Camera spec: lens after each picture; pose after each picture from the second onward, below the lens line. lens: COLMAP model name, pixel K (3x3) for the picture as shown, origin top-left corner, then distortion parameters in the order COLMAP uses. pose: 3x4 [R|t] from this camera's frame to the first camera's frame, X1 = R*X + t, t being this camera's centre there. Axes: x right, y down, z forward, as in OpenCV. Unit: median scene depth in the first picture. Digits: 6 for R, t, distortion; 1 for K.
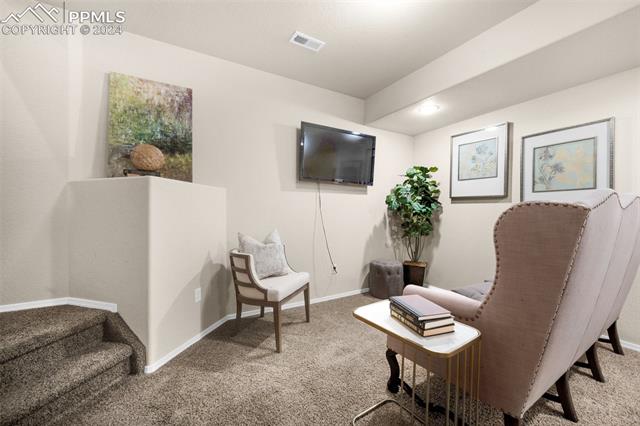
lens RADIAL K [[255.1, 0, 320.0], [0, 255.1, 213.0], [0, 0, 1]] dist [0.000104, -0.000128]
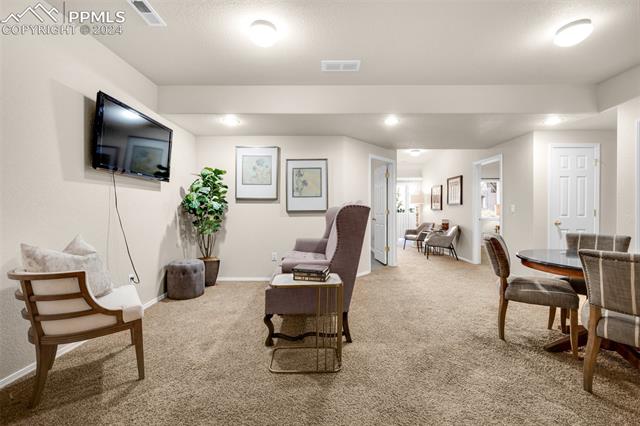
lens RADIAL K [[267.7, 0, 320.0], [0, 267.7, 213.0], [0, 0, 1]] dist [0.000579, 0.000010]
pose [[0.515309, -0.011773, 0.856924, -0.383884], [0.008484, 0.999927, 0.008636, 0.001095], [-0.856963, 0.002820, 0.515371, 0.030974]]
